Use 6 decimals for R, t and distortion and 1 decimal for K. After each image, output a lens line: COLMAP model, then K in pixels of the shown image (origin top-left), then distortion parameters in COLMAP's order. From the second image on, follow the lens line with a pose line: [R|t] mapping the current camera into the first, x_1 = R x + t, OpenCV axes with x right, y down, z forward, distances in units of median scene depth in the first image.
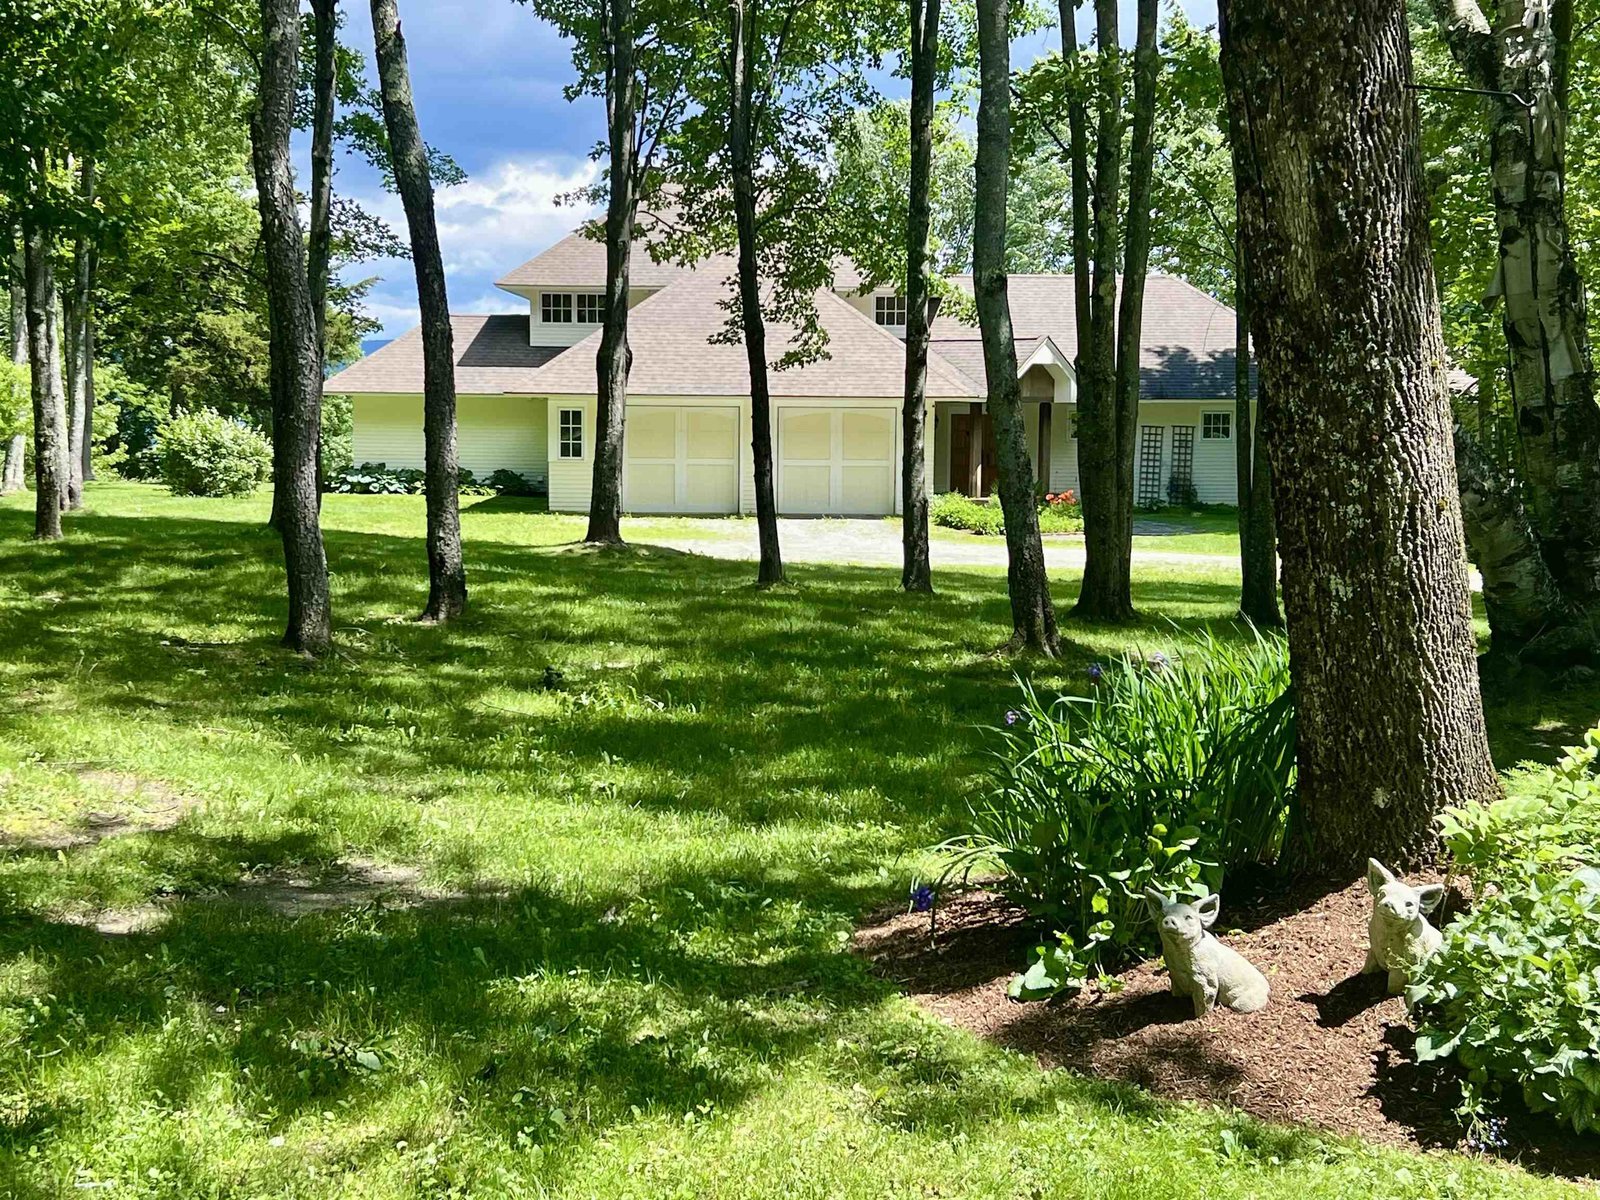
lens RADIAL K [[2106.2, 0, 800.0], [0, 2106.2, 600.0], [0, 0, 1]] dist [0.265428, 0.004379]
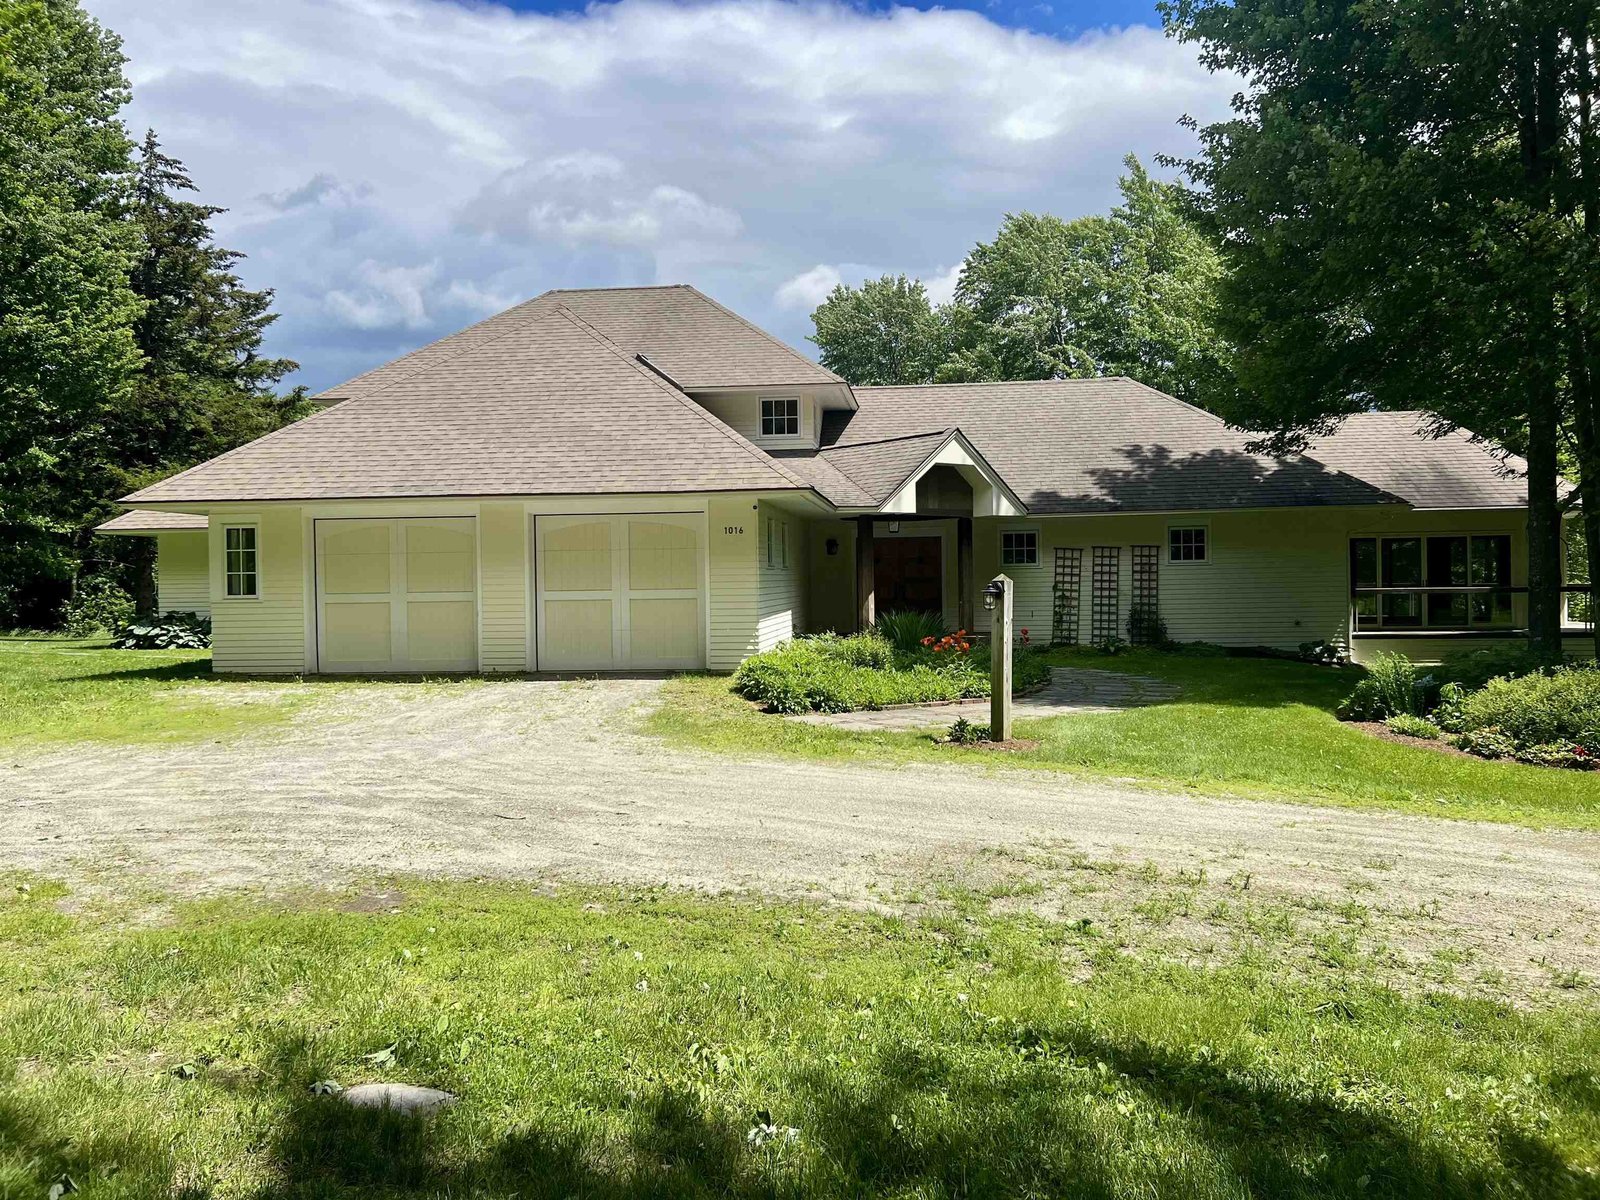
lens RADIAL K [[1197.7, 0, 800.0], [0, 1197.7, 600.0], [0, 0, 1]] dist [0.075317, 0.000728]
pose [[0.991848, -0.021122, -0.125666, 0.108135], [0.011449, 0.996950, -0.077202, -0.028069], [0.126913, 0.075134, 0.989064, 0.537919]]
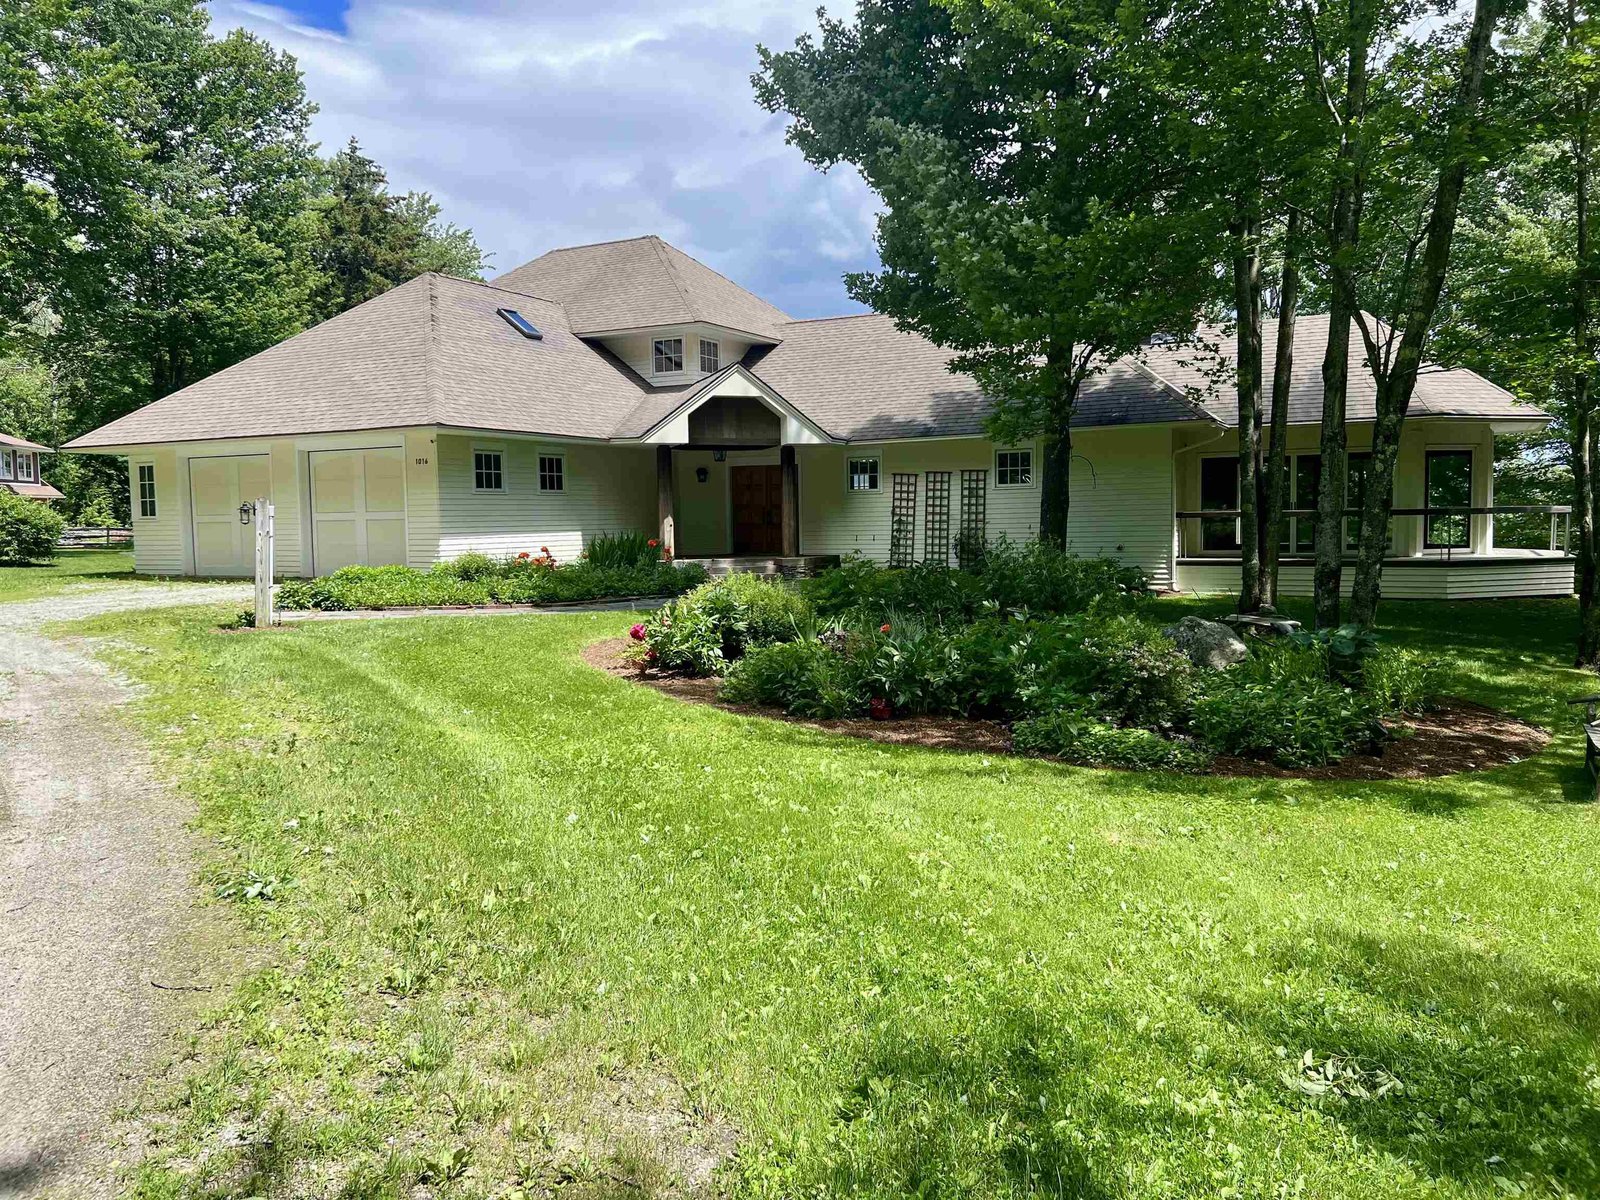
lens RADIAL K [[1197.7, 0, 800.0], [0, 1197.7, 600.0], [0, 0, 1]] dist [0.075317, 0.000728]
pose [[0.885343, 0.007624, -0.464876, 0.332088], [-0.019057, 0.999620, -0.019899, -0.022830], [0.464548, 0.026476, 0.885152, 0.572032]]
